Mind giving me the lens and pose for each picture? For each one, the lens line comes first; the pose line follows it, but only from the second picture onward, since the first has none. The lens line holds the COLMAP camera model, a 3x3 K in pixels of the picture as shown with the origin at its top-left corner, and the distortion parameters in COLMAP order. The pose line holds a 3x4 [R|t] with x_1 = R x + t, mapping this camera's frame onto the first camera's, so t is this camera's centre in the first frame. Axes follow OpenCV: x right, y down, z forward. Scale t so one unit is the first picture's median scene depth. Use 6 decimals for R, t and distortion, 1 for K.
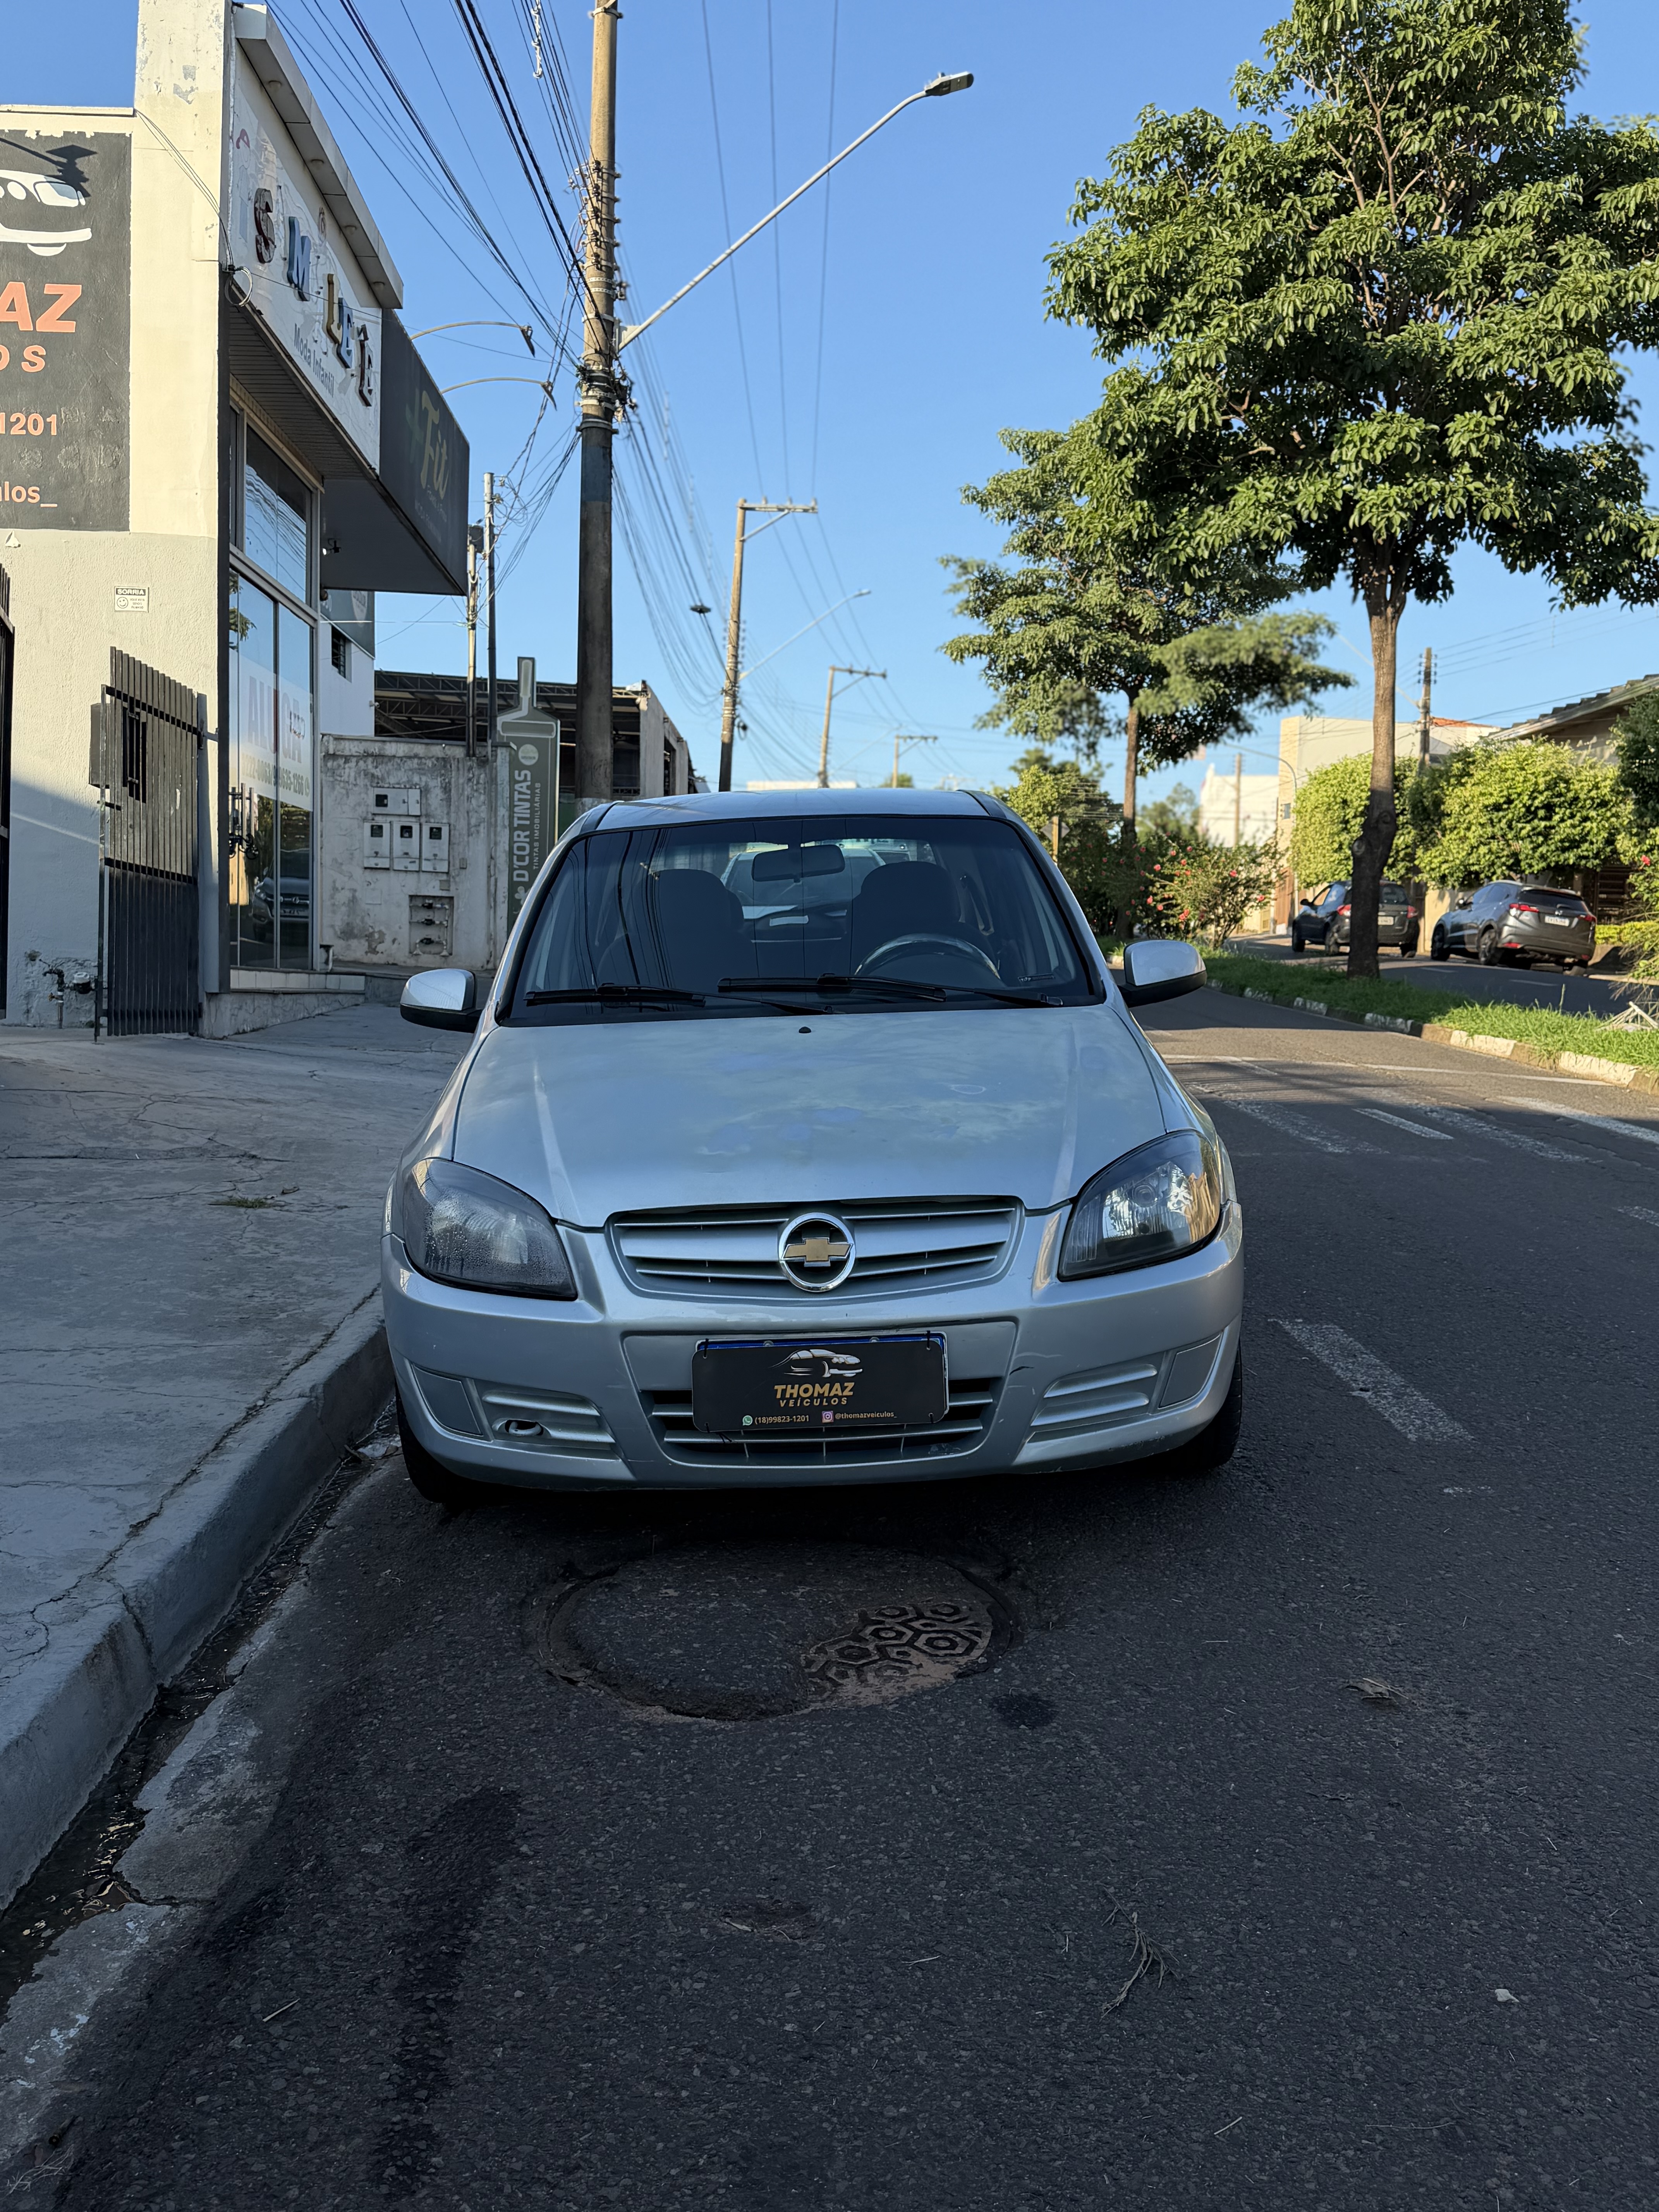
lens RADIAL K [[1990.4, 0, 836.3], [0, 1990.4, 1109.3], [0, 0, 1]] dist [0.035348, -0.066841]
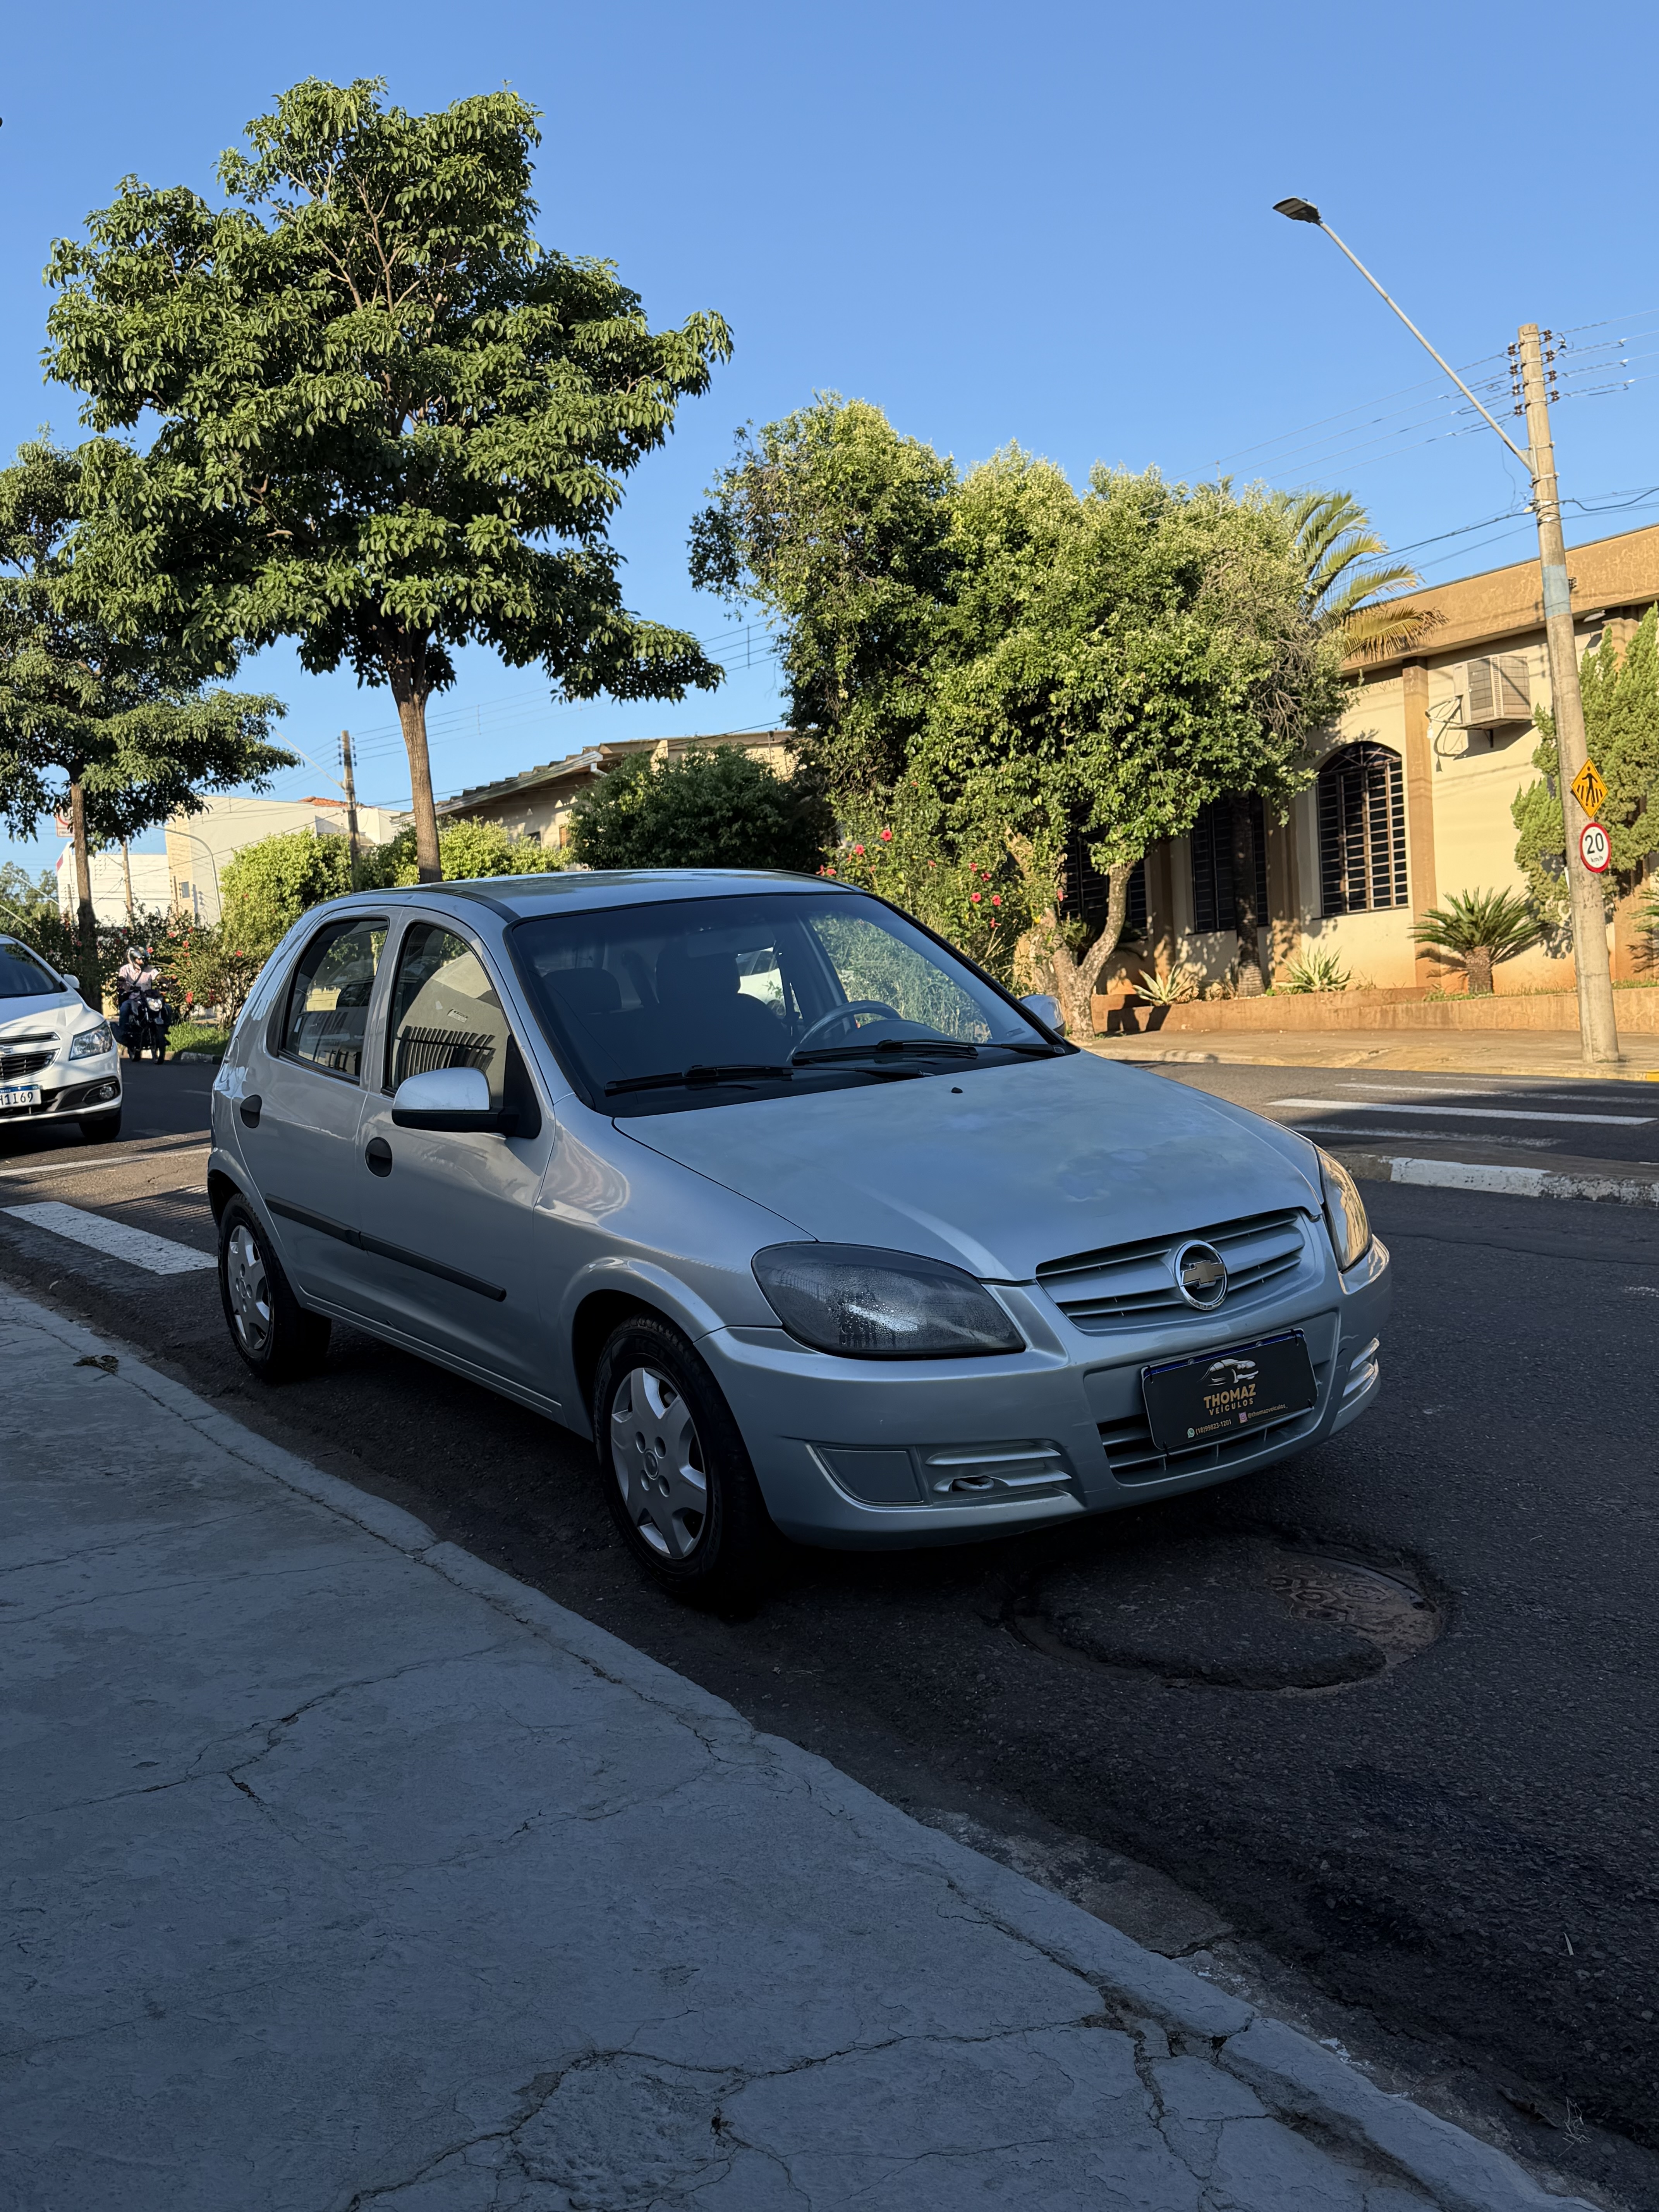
lens RADIAL K [[1962.1, 0, 829.5], [0, 1962.1, 1106.0], [0, 0, 1]] dist [0.112767, -0.189036]
pose [[0.842012, -0.085366, 0.532662, -0.160457], [0.105823, 0.994353, -0.007924, -0.007795], [-0.528978, 0.063040, 0.846291, 0.032262]]
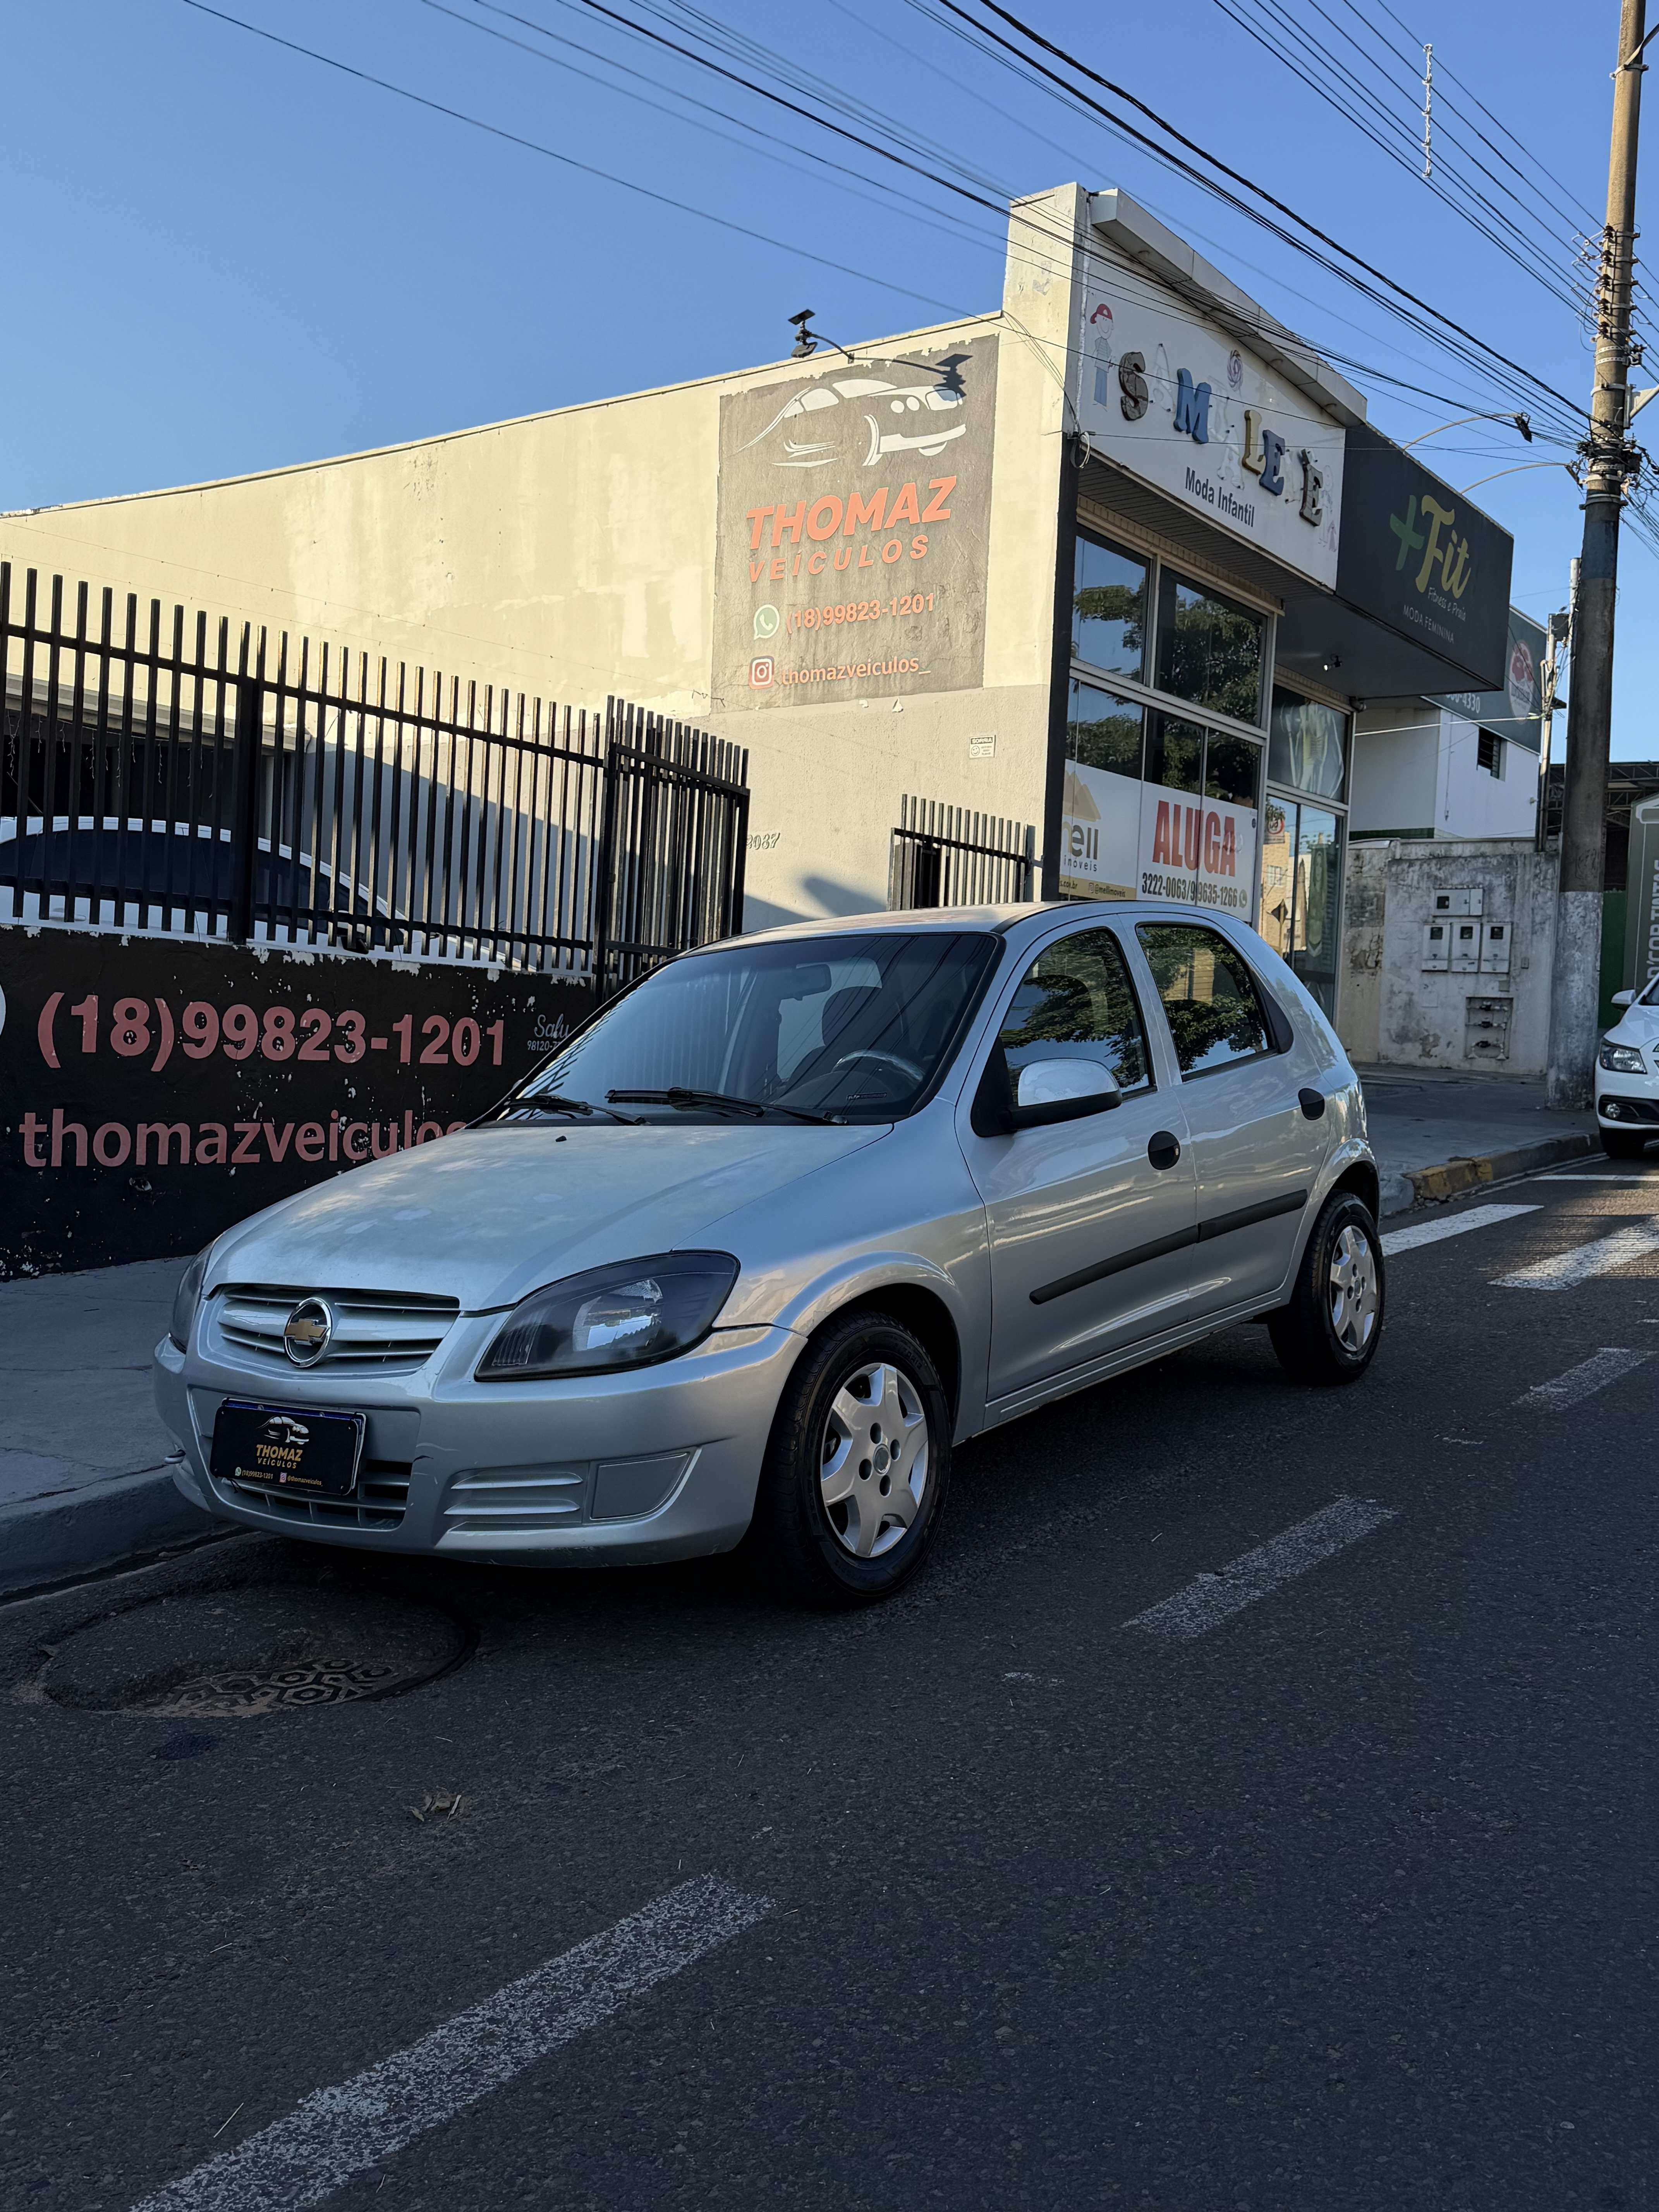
lens RADIAL K [[1962.1, 0, 829.5], [0, 1962.1, 1106.0], [0, 0, 1]] dist [0.112767, -0.189036]
pose [[0.794107, 0.020861, -0.607420, 0.190654], [-0.051363, 0.998139, -0.032869, -0.007558], [0.605604, 0.057301, 0.793701, 0.054951]]
